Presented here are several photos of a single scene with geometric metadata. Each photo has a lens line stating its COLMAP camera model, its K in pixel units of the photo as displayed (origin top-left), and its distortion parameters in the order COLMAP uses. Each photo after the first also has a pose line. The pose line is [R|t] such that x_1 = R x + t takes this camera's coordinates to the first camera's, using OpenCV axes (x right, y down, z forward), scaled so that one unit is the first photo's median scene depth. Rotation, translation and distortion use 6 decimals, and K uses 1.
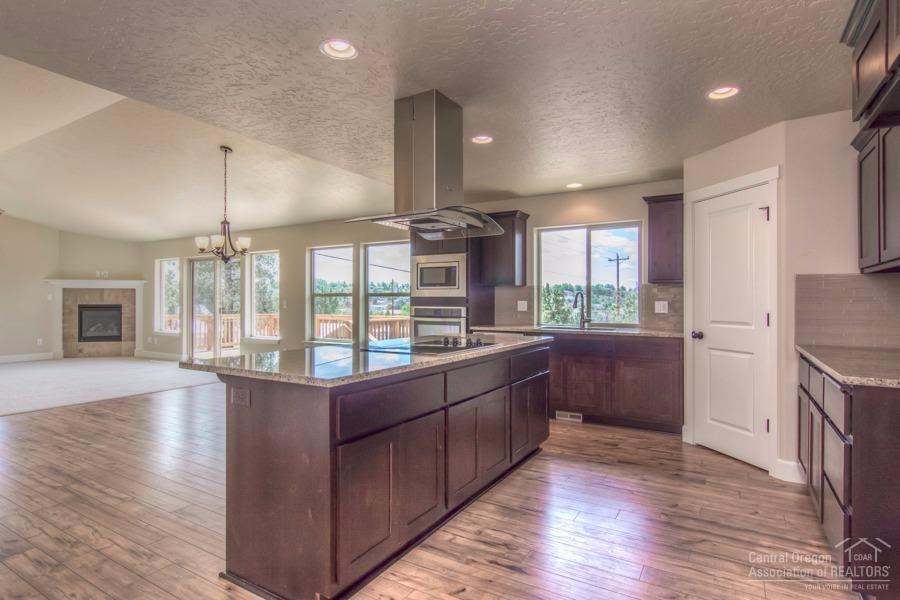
lens RADIAL K [[479.6, 0, 446.5], [0, 479.6, 301.7], [0, 0, 1]] dist [0.002463, 0.002277]
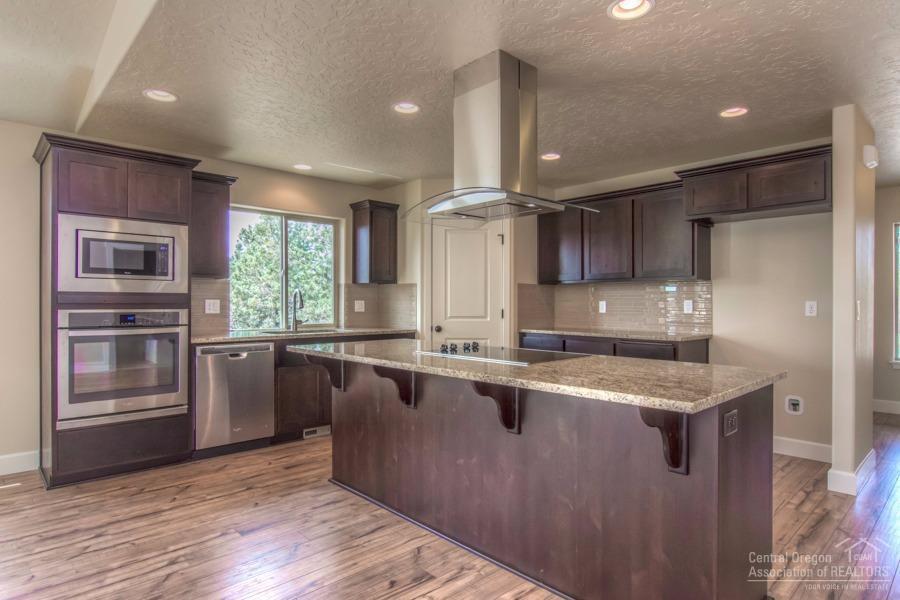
lens RADIAL K [[511.8, 0, 446.4], [0, 511.8, 301.9], [0, 0, 1]] dist [-0.012785, 0.000253]
pose [[0.258001, -0.002475, 0.966141, -0.366685], [-0.002189, 0.999993, 0.003146, -0.001116], [-0.966142, -0.002927, 0.257994, 0.333373]]
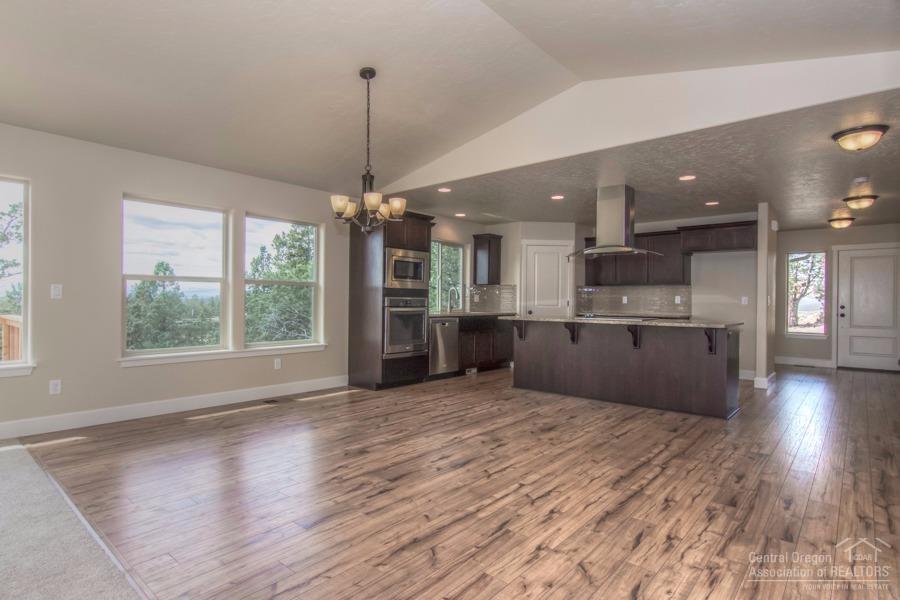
lens RADIAL K [[479.6, 0, 449.8], [0, 479.6, 303.9], [0, 0, 1]] dist [0.002463, 0.002277]
pose [[0.154569, -0.008091, 0.987949, -0.772417], [-0.010052, 0.999902, 0.009761, 0.009426], [-0.987931, -0.011440, 0.154473, 0.525478]]
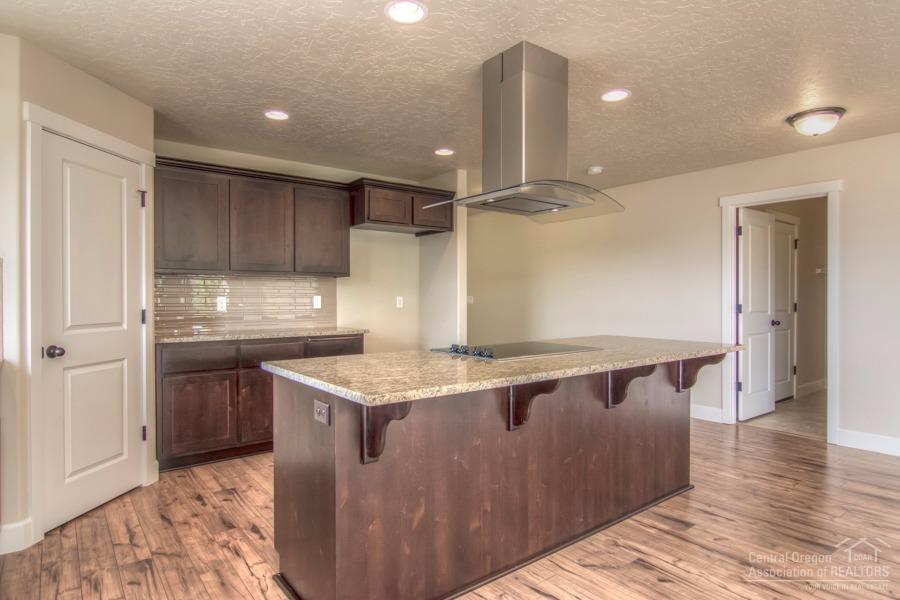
lens RADIAL K [[511.8, 0, 446.0], [0, 511.8, 297.6], [0, 0, 1]] dist [-0.012785, 0.000253]
pose [[-0.937840, 0.001636, 0.347064, -0.086164], [0.000974, 0.999997, -0.002080, 0.002004], [-0.347067, -0.001613, -0.937839, 0.737761]]
